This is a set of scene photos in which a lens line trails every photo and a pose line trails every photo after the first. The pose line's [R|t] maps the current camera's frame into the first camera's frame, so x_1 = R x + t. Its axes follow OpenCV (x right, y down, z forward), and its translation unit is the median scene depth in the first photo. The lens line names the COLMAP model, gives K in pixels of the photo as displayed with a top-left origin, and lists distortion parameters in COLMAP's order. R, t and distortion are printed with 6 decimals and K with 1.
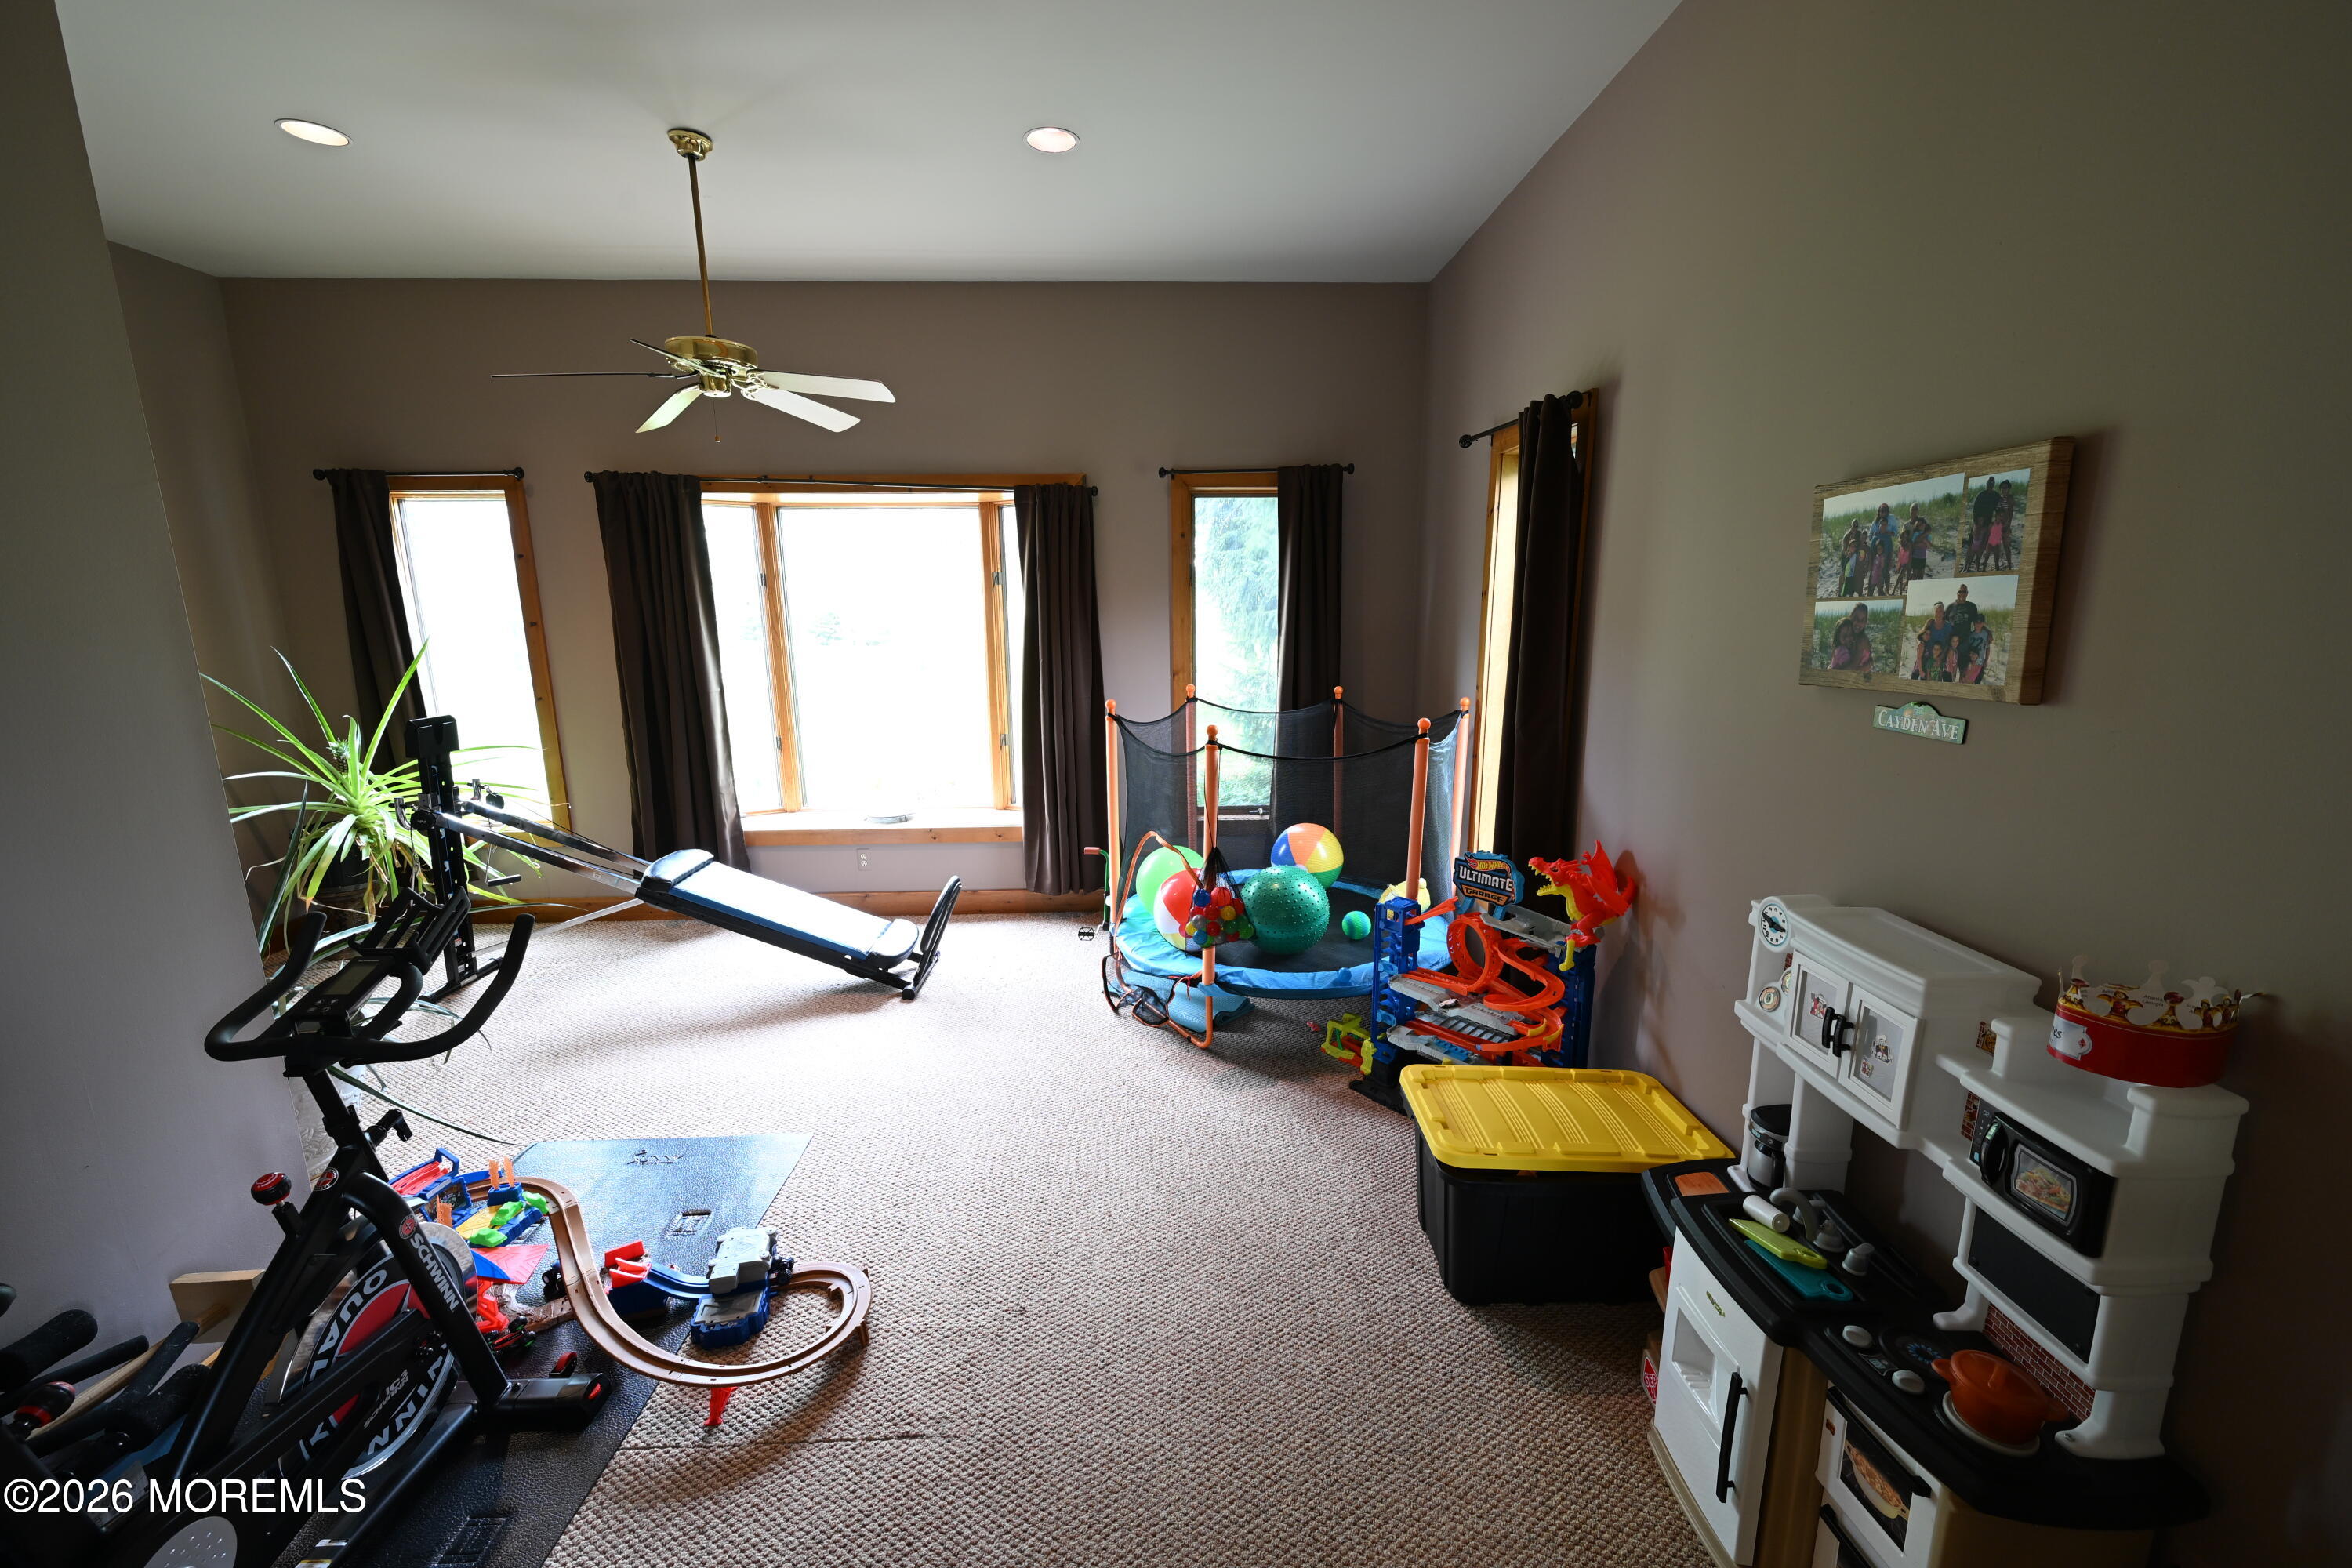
lens RADIAL K [[915.3, 0, 1180.4], [0, 915.3, 781.3], [0, 0, 1]] dist [-0.001701, 0.000254]
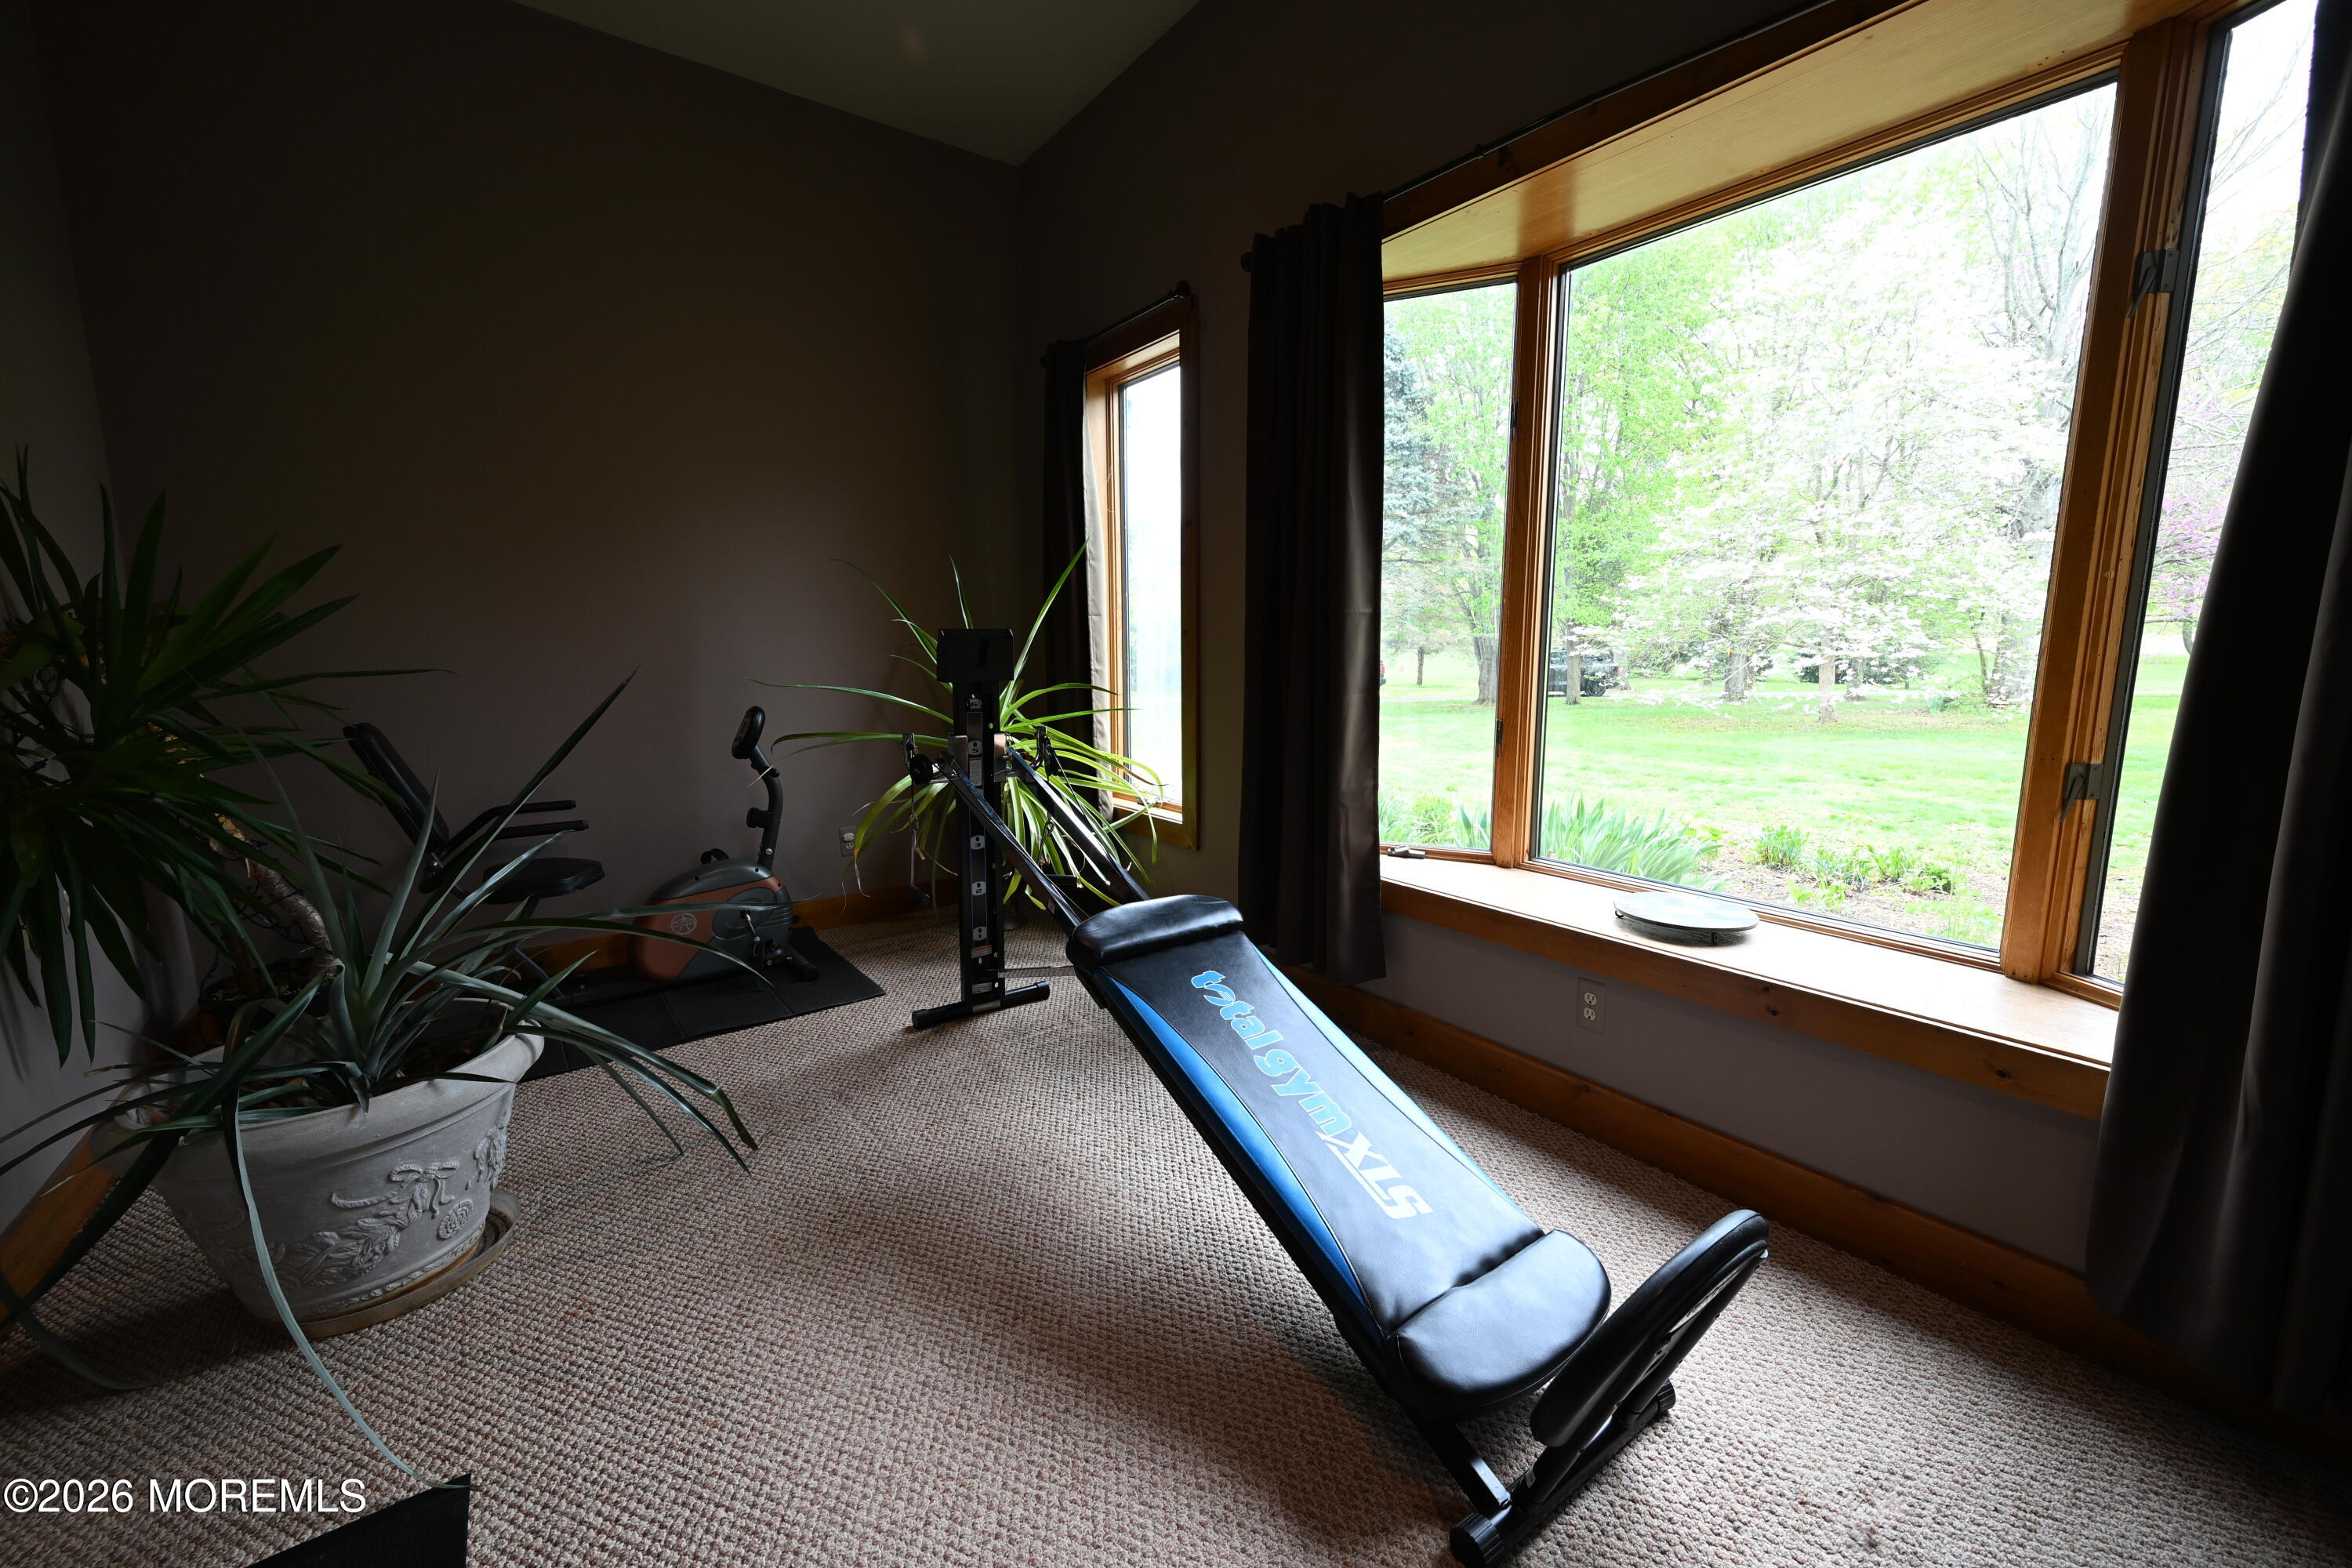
lens RADIAL K [[915.3, 0, 1180.4], [0, 915.3, 781.3], [0, 0, 1]] dist [-0.001701, 0.000254]
pose [[0.566415, 0.127497, -0.814198, -0.303955], [-0.157941, 0.986441, 0.044594, -0.025146], [0.808844, 0.103337, 0.578872, 1.539656]]
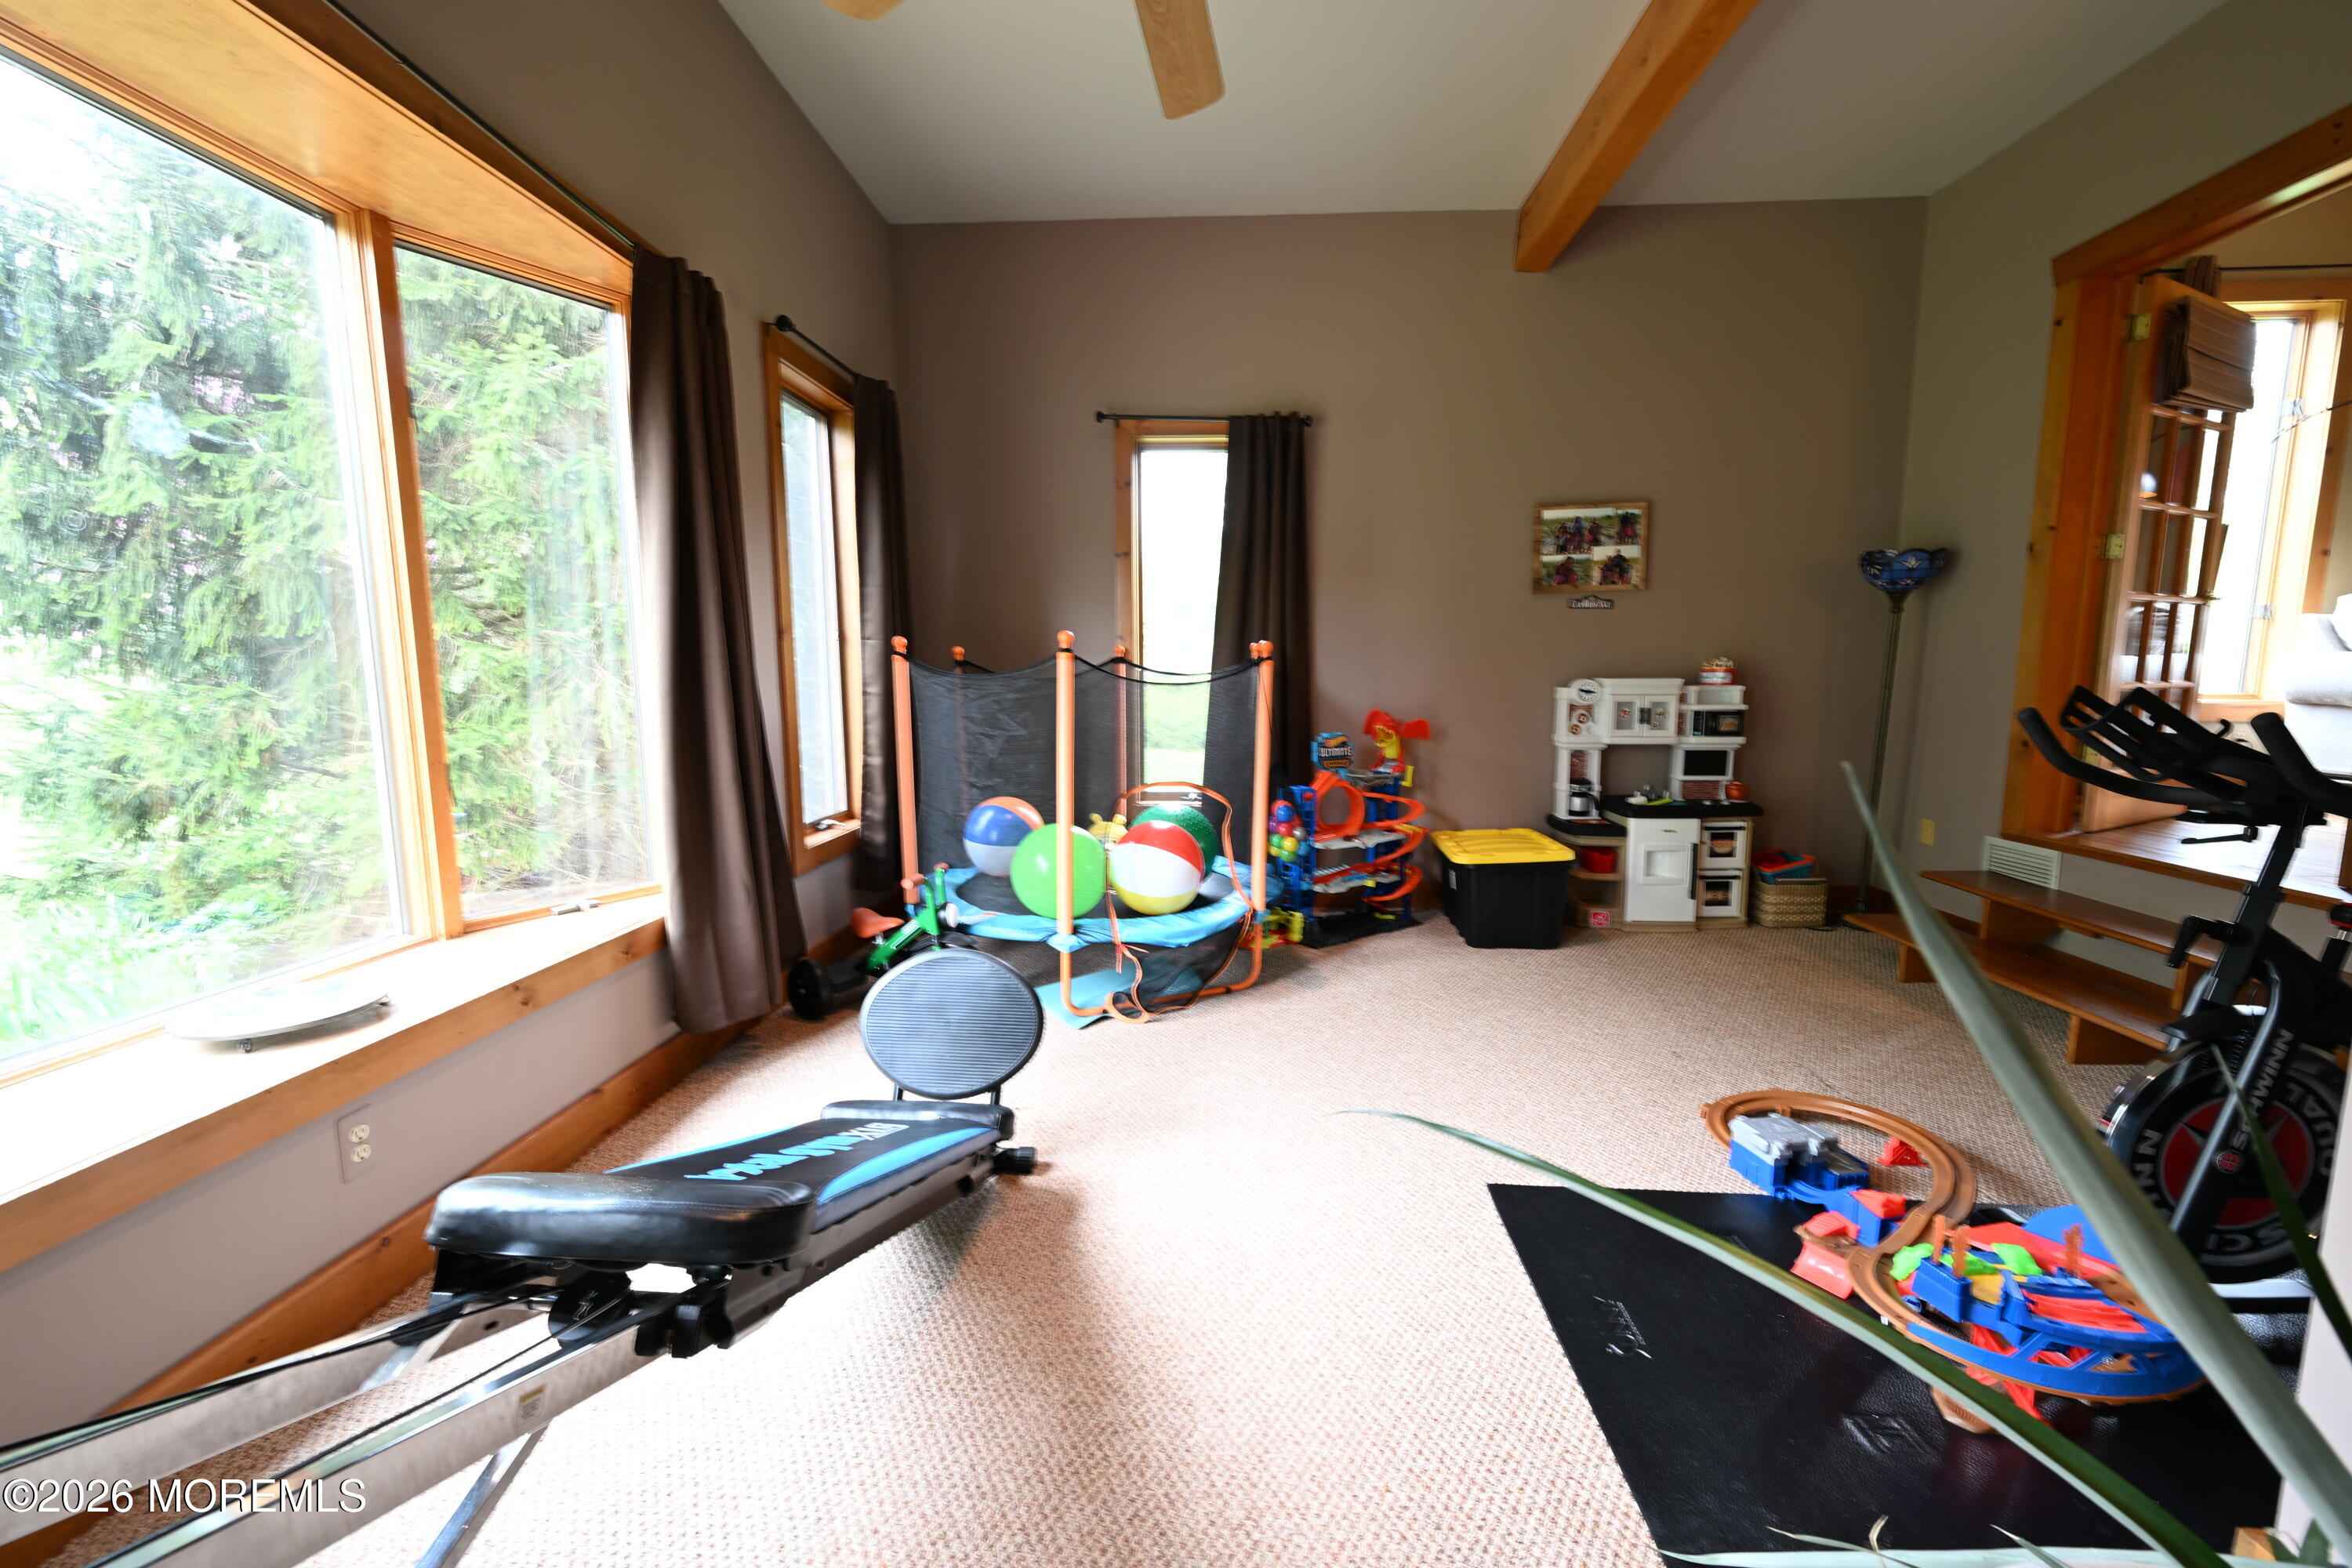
lens RADIAL K [[915.3, 0, 1180.4], [0, 915.3, 781.3], [0, 0, 1]] dist [-0.001701, 0.000254]
pose [[0.091852, -0.115271, 0.989078, -1.698994], [0.195497, 0.976034, 0.095596, -0.043327], [-0.976393, 0.184582, 0.112186, 1.732245]]
